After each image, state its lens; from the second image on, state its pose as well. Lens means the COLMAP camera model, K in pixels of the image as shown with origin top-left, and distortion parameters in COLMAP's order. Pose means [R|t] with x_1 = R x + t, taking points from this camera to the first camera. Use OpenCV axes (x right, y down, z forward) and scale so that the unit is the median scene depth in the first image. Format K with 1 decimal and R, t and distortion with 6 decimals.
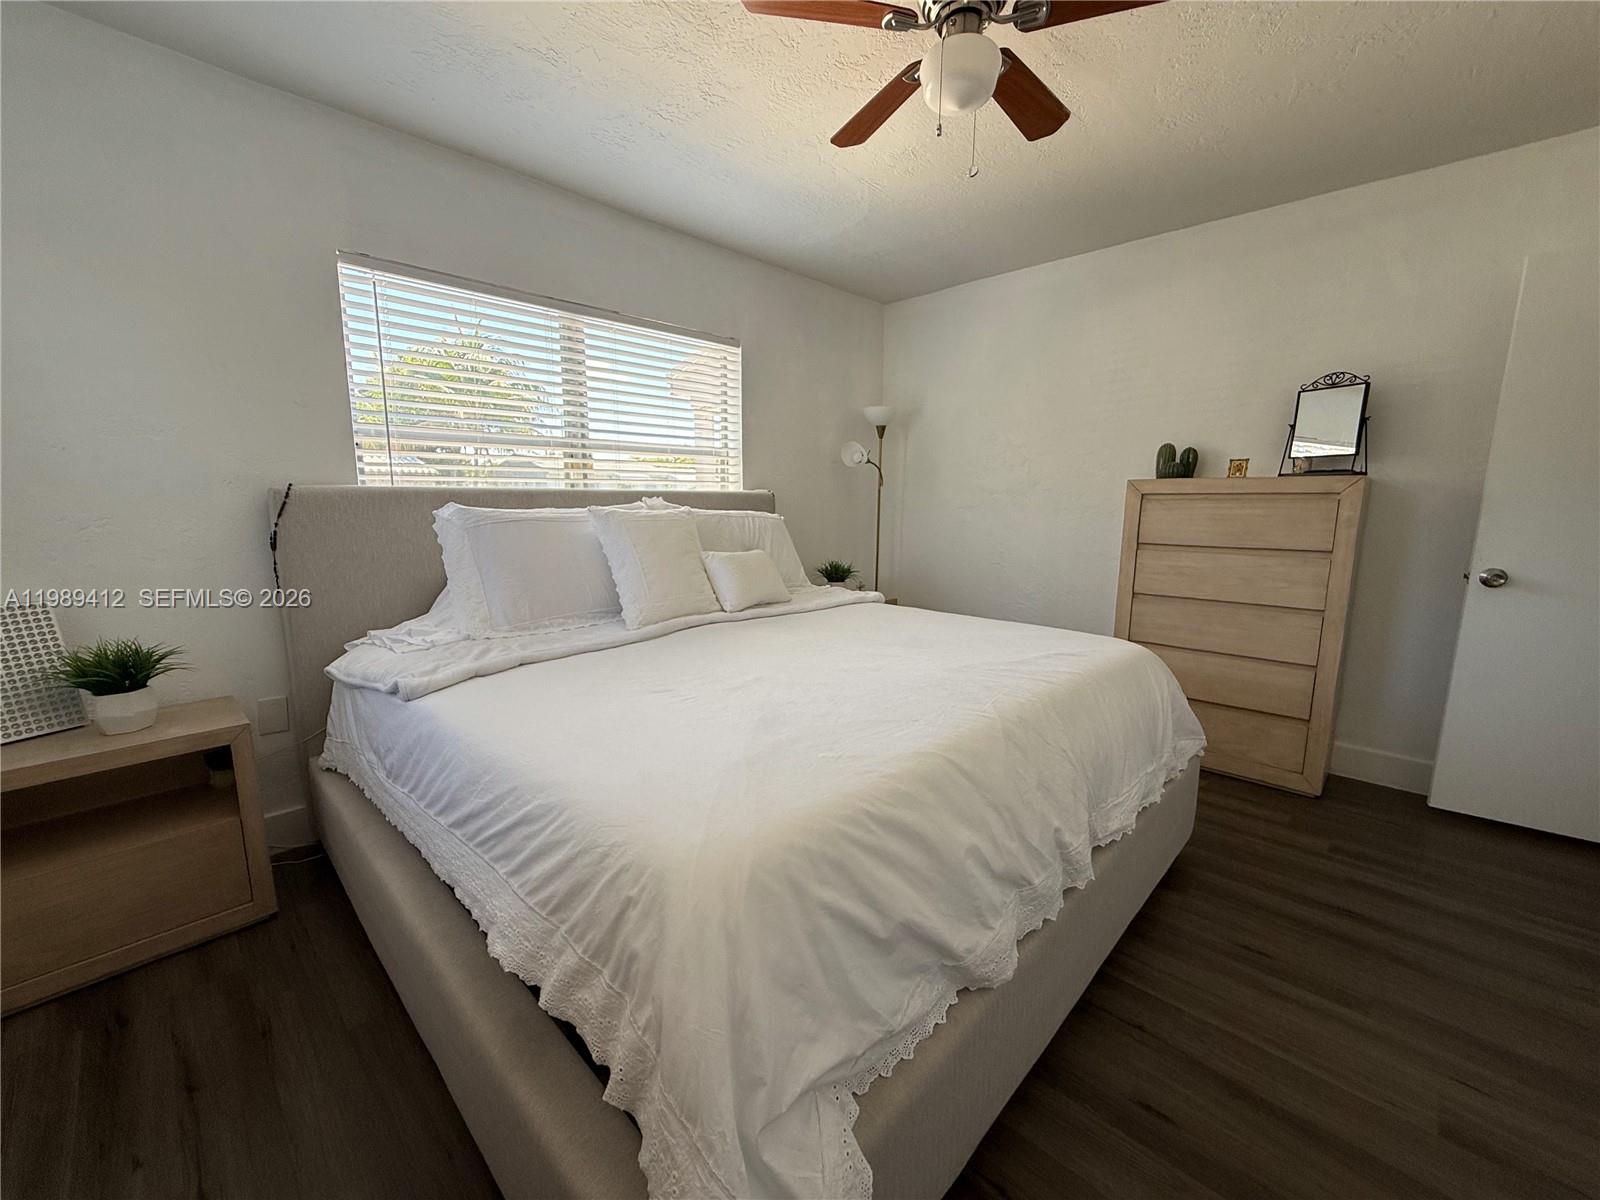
lens RADIAL K [[641.7, 0, 800.0], [0, 641.7, 597.8], [0, 0, 1]] dist [0.001237, 0.000078]
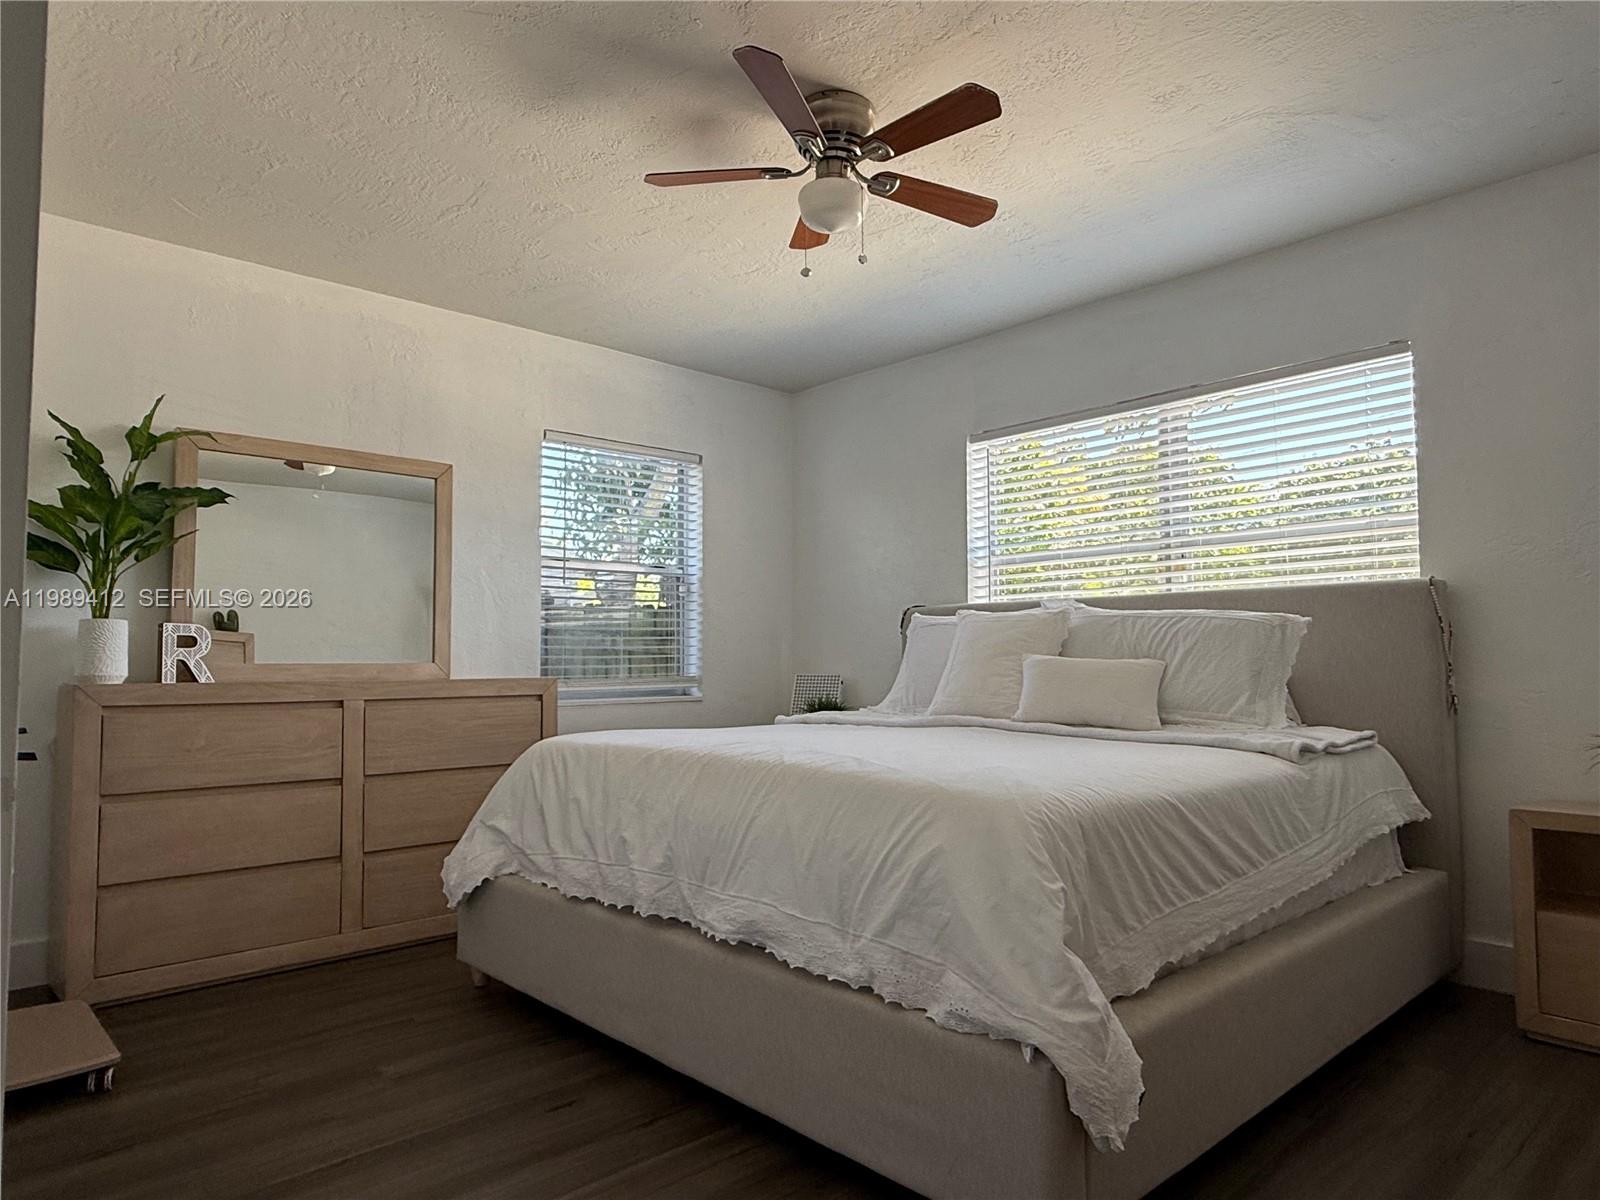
lens RADIAL K [[993.2, 0, 792.1], [0, 993.2, 603.2], [0, 0, 1]] dist [-0.002404, 0.002351]
pose [[-0.054647, -0.063514, -0.996484, 1.040615], [-0.153615, 0.986629, -0.054461, -0.012503], [0.986619, 0.150099, -0.063673, 0.616998]]
